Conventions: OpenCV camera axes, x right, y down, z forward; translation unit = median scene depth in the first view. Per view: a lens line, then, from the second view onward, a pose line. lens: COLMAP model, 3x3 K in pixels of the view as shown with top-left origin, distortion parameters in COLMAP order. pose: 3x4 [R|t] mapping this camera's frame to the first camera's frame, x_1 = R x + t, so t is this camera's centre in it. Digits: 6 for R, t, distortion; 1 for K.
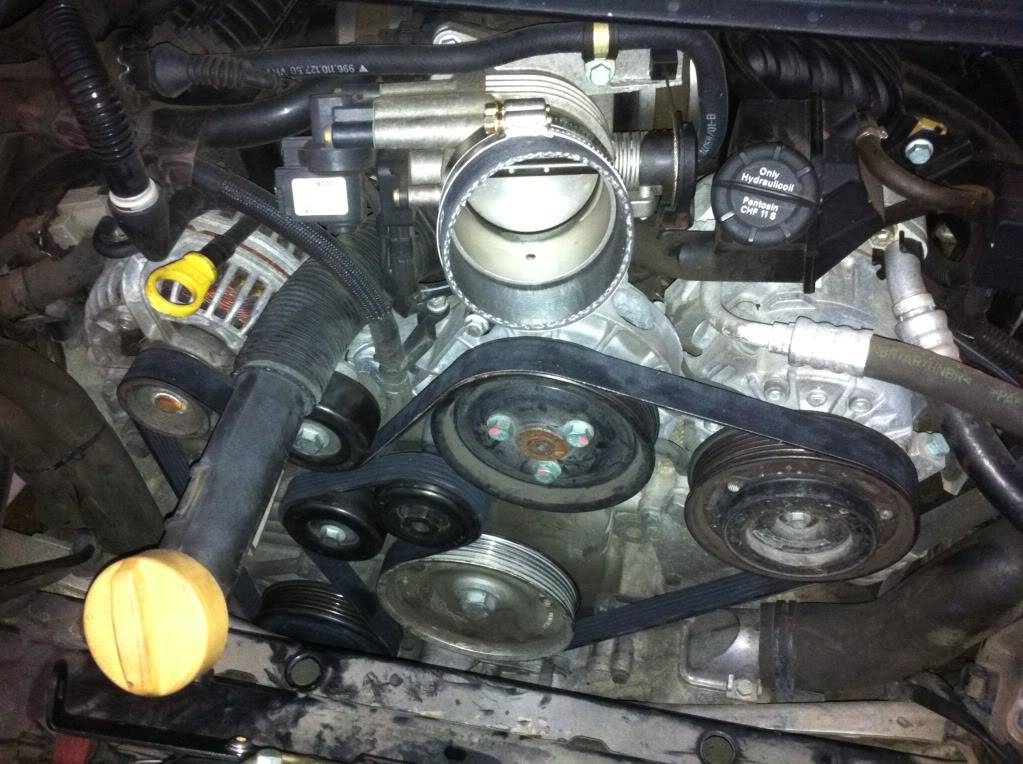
lens RADIAL K [[886.6, 0, 511.9], [0, 886.6, 382.3], [0, 0, 1]] dist [-0.007658, 0.001010]
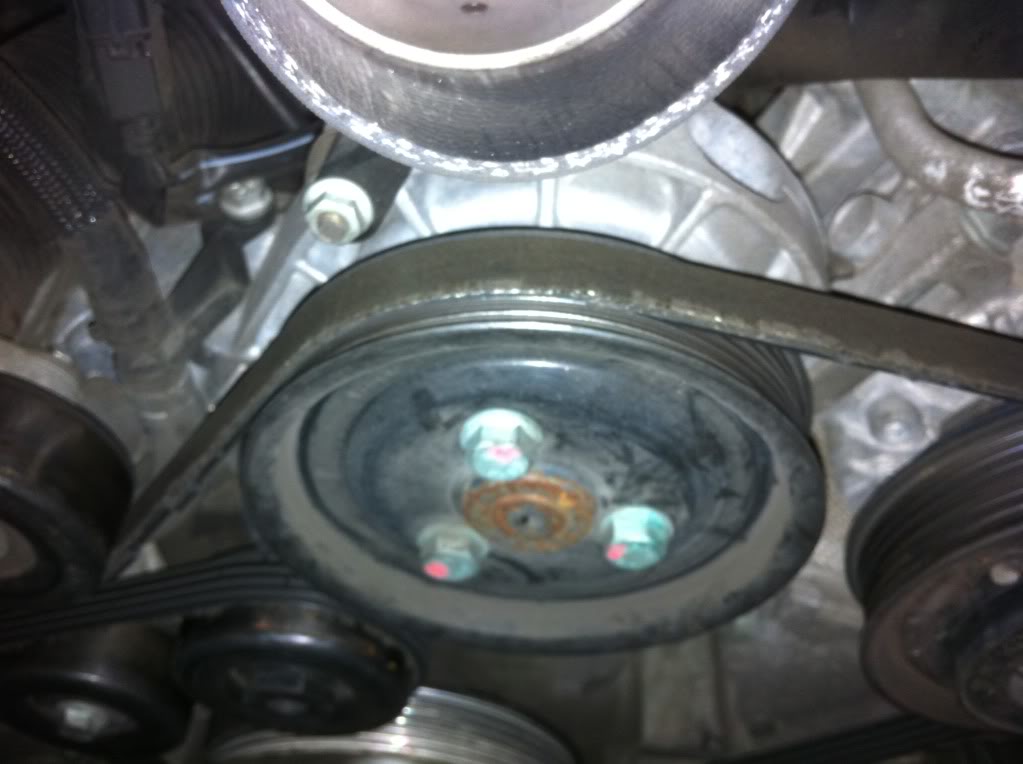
lens RADIAL K [[886.6, 0, 511.3], [0, 886.6, 383.8], [0, 0, 1]] dist [-0.007658, 0.001010]
pose [[0.987214, -0.078762, 0.138583, -0.023998], [0.079790, 0.996810, -0.001871, 0.011200], [-0.137994, 0.012905, 0.990349, 0.566436]]
